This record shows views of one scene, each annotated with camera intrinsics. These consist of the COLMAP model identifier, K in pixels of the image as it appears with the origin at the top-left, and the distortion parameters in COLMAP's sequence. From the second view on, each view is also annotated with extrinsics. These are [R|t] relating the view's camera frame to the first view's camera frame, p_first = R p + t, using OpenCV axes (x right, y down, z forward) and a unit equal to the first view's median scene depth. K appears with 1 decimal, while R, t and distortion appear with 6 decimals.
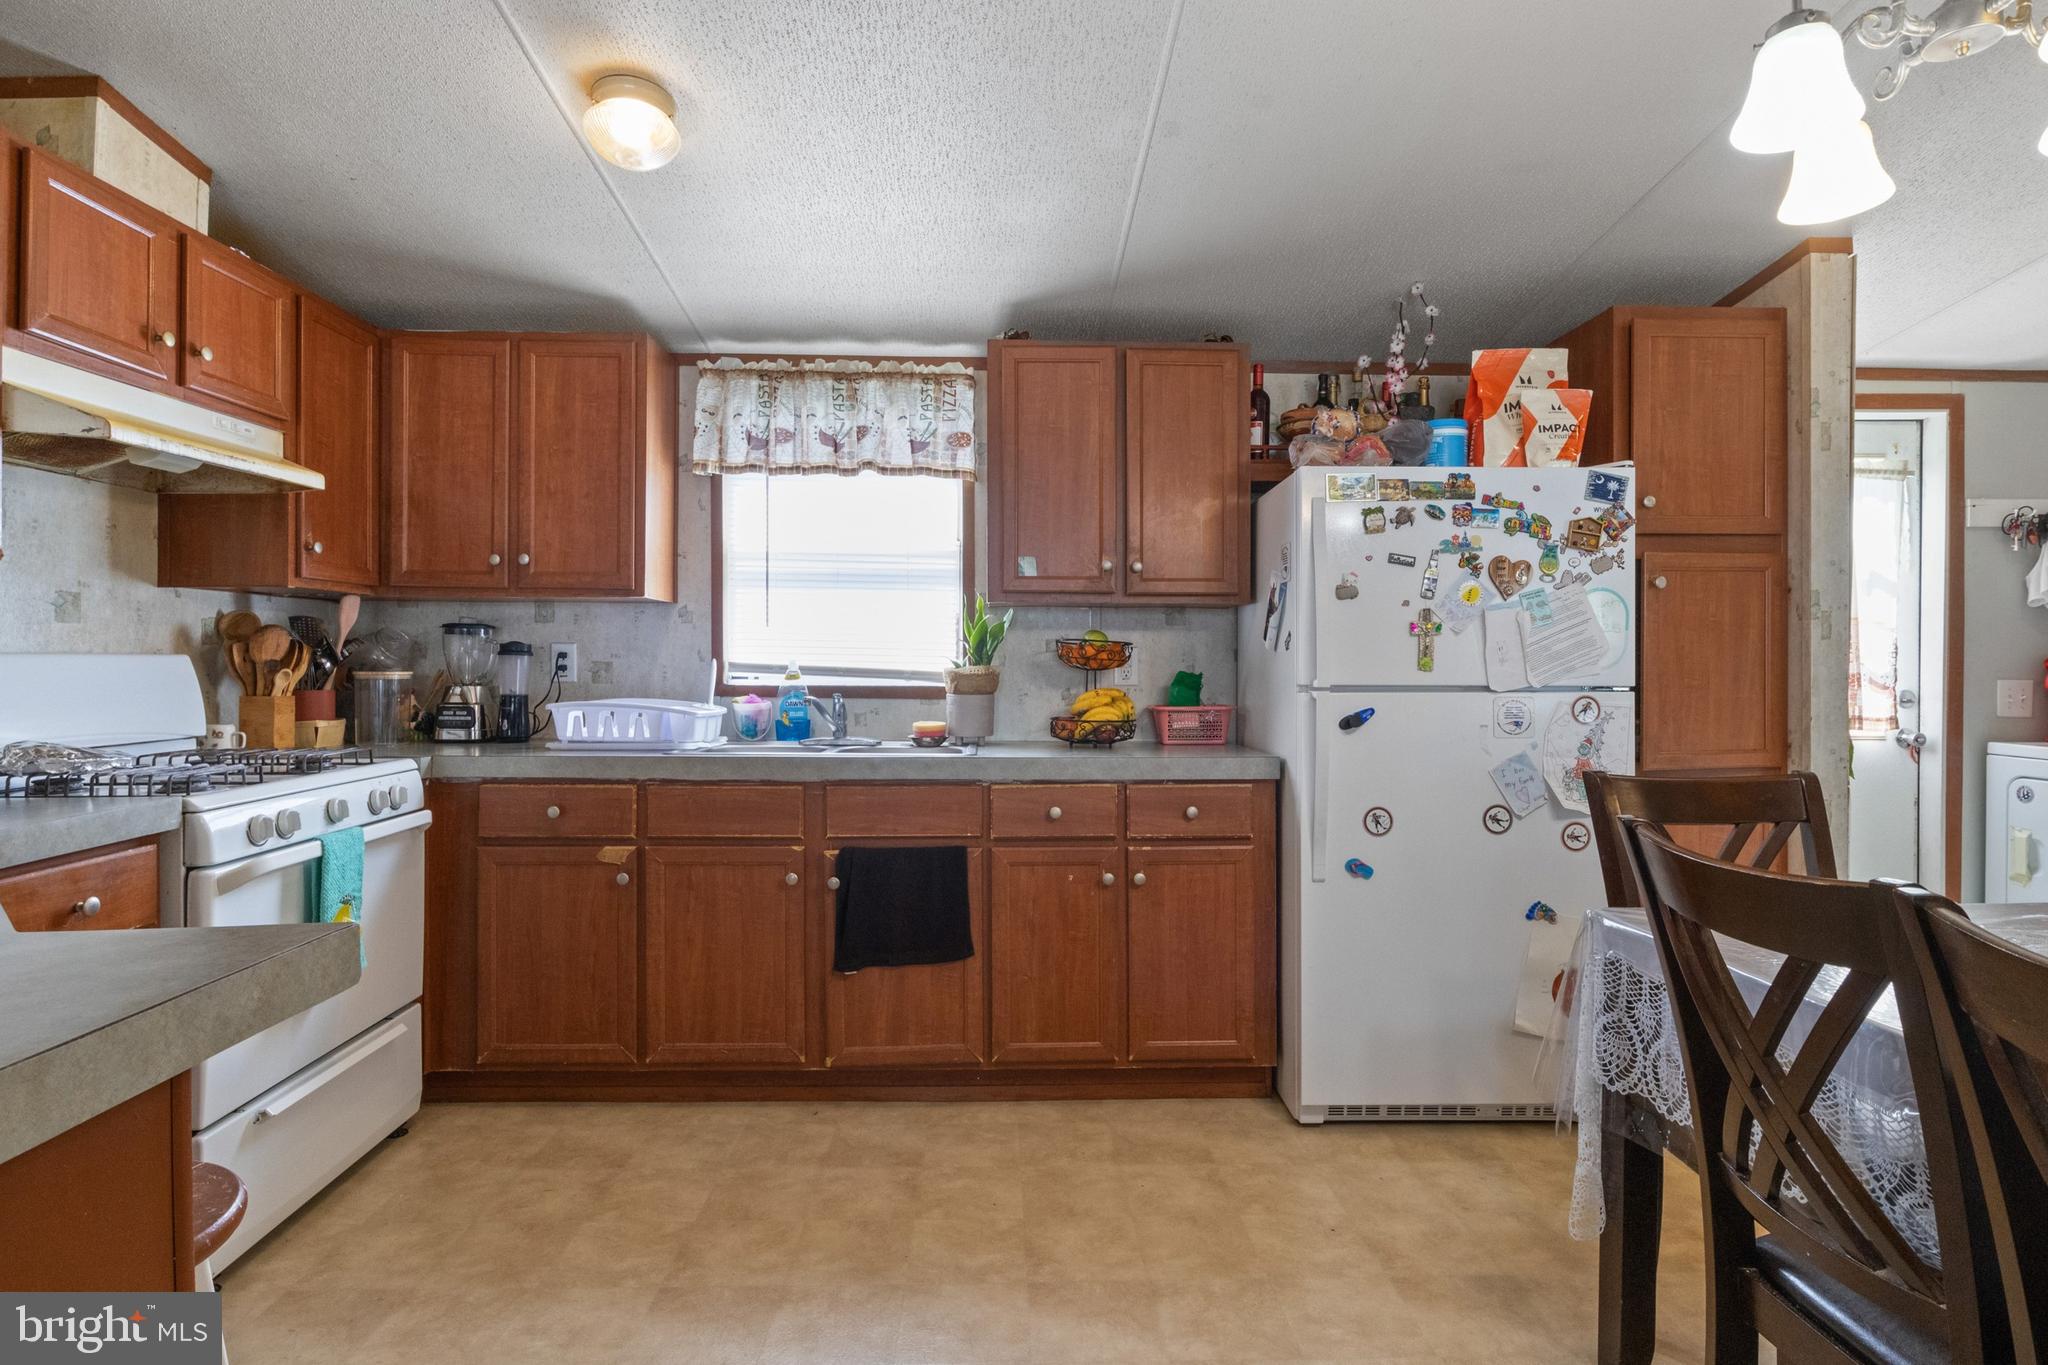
lens RADIAL K [[1040.7, 0, 1024.5], [0, 1040.7, 664.1], [0, 0, 1]] dist [-0.006064, -0.000357]
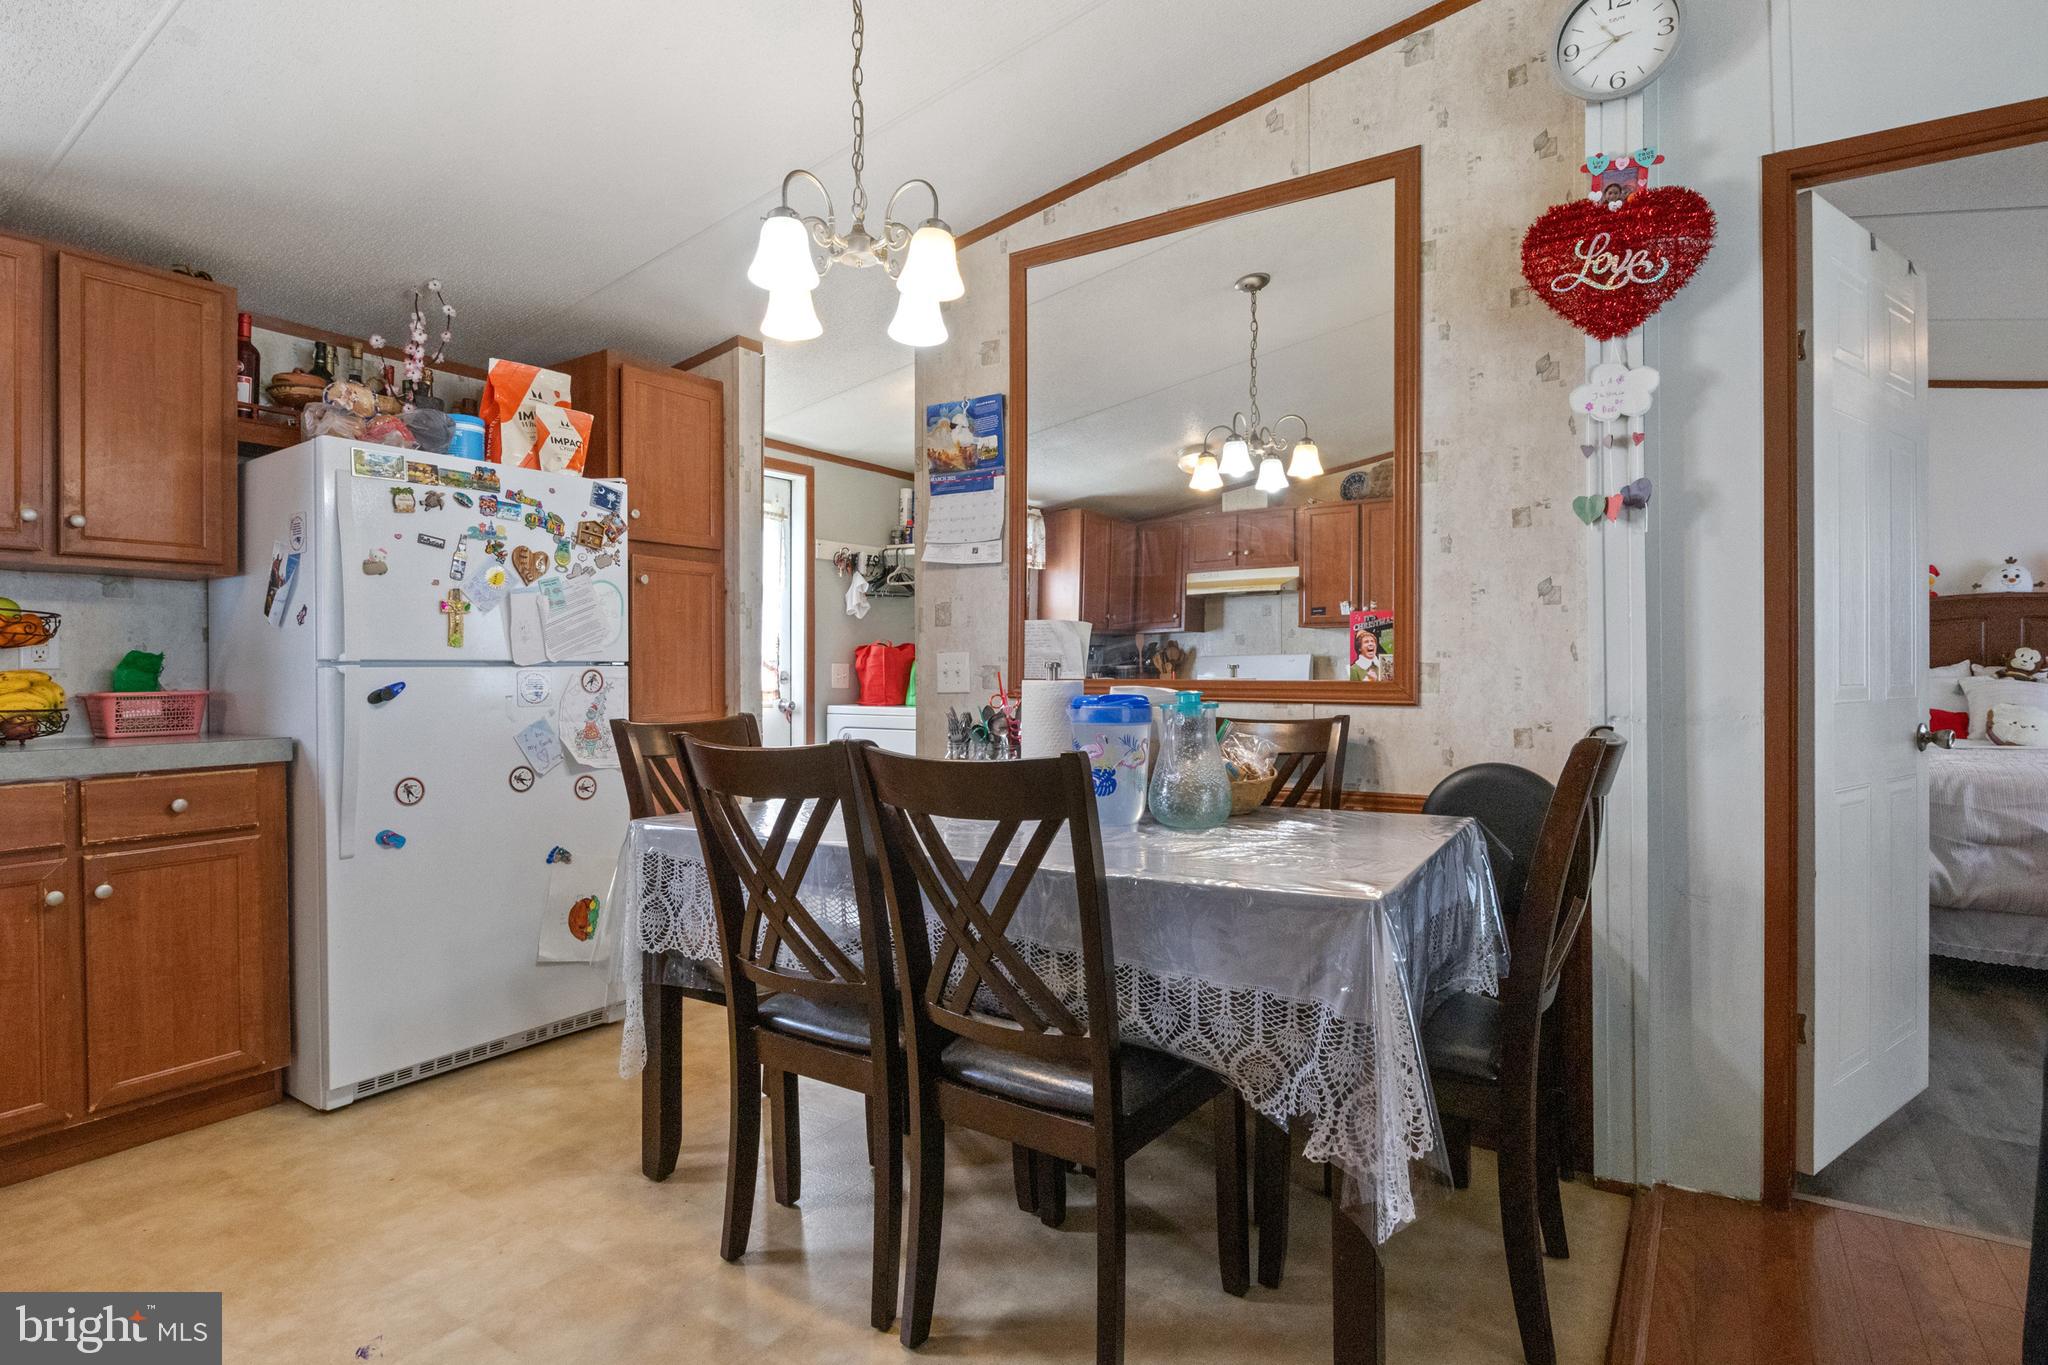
lens RADIAL K [[1028.7, 0, 1020.0], [0, 1028.7, 669.0], [0, 0, 1]] dist [-0.004916, -0.001521]
pose [[0.573146, -0.004045, 0.819443, -0.140145], [0.007440, 0.999972, -0.000267, 0.032172], [-0.819419, 0.006250, 0.573160, -0.079769]]
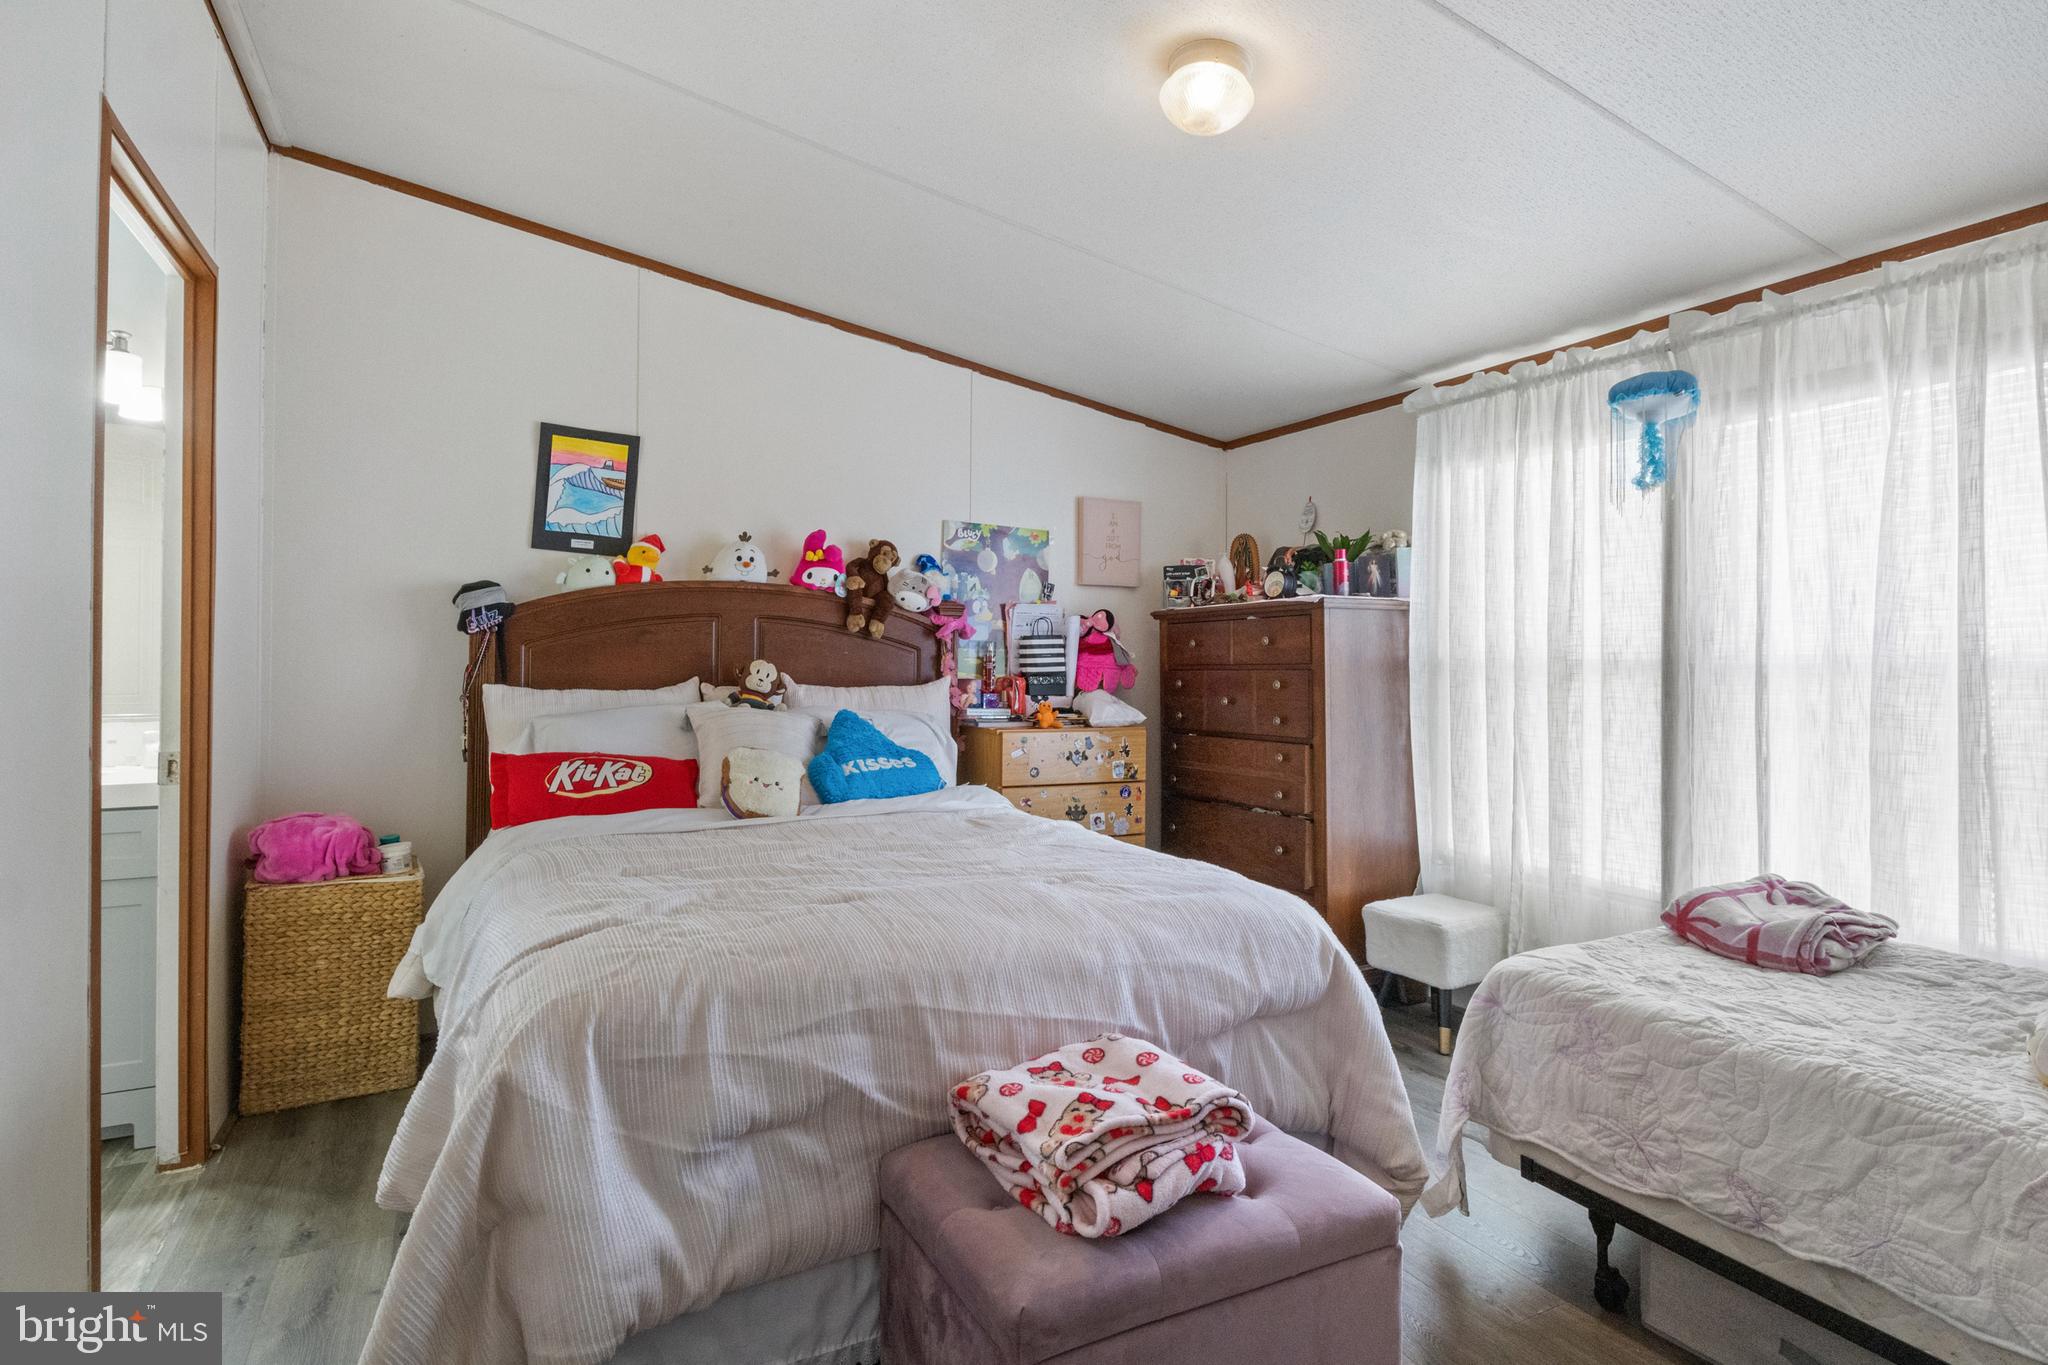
lens RADIAL K [[1059.7, 0, 1021.2], [0, 1059.7, 639.1], [0, 0, 1]] dist [-0.002729, -0.000427]
pose [[-0.433035, 0.016299, 0.901230, 0.992509], [0.000754, 0.999843, -0.017719, 0.005533], [-0.901377, -0.006993, -0.432979, -0.216960]]
